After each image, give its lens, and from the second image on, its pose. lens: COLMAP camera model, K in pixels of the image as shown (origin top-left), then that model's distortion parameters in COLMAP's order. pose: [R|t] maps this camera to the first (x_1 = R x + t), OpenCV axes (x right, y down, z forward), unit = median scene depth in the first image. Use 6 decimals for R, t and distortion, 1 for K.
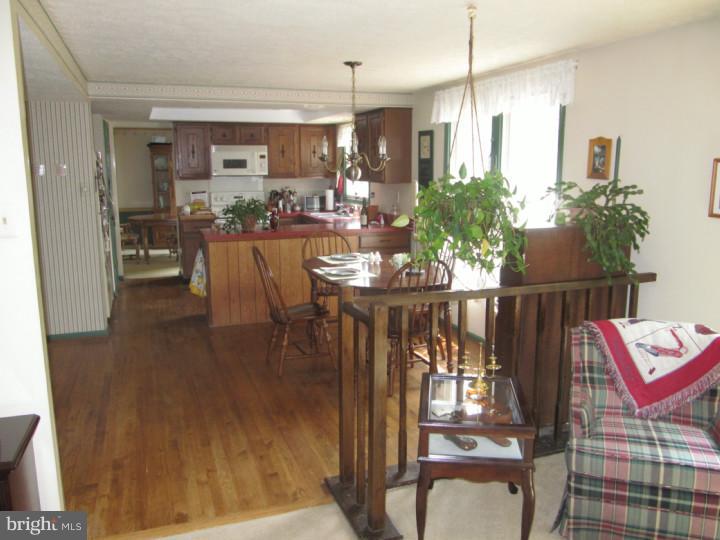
lens RADIAL K [[594.1, 0, 360.4], [0, 594.1, 268.9], [0, 0, 1]] dist [-0.042696, 0.006333]
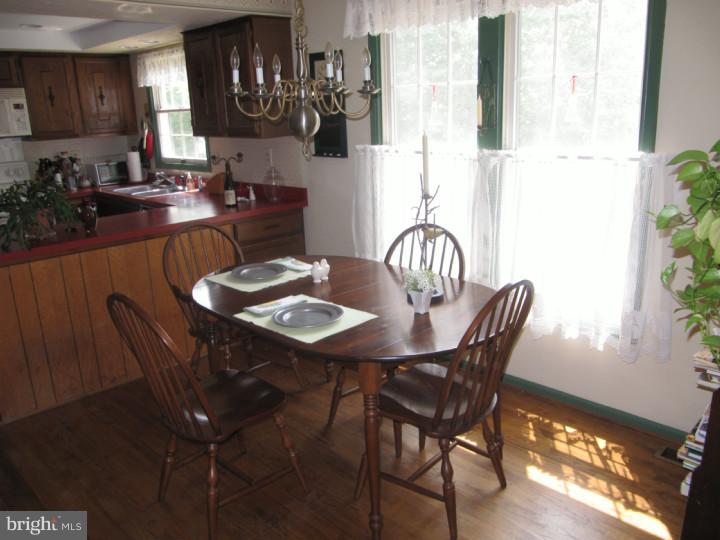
lens RADIAL K [[594.1, 0, 359.3], [0, 594.1, 274.6], [0, 0, 1]] dist [-0.042696, 0.006333]
pose [[0.913159, -0.140181, 0.382740, -0.095315], [0.103848, 0.988026, 0.114105, -0.044901], [-0.394153, -0.064449, 0.916782, 0.270260]]
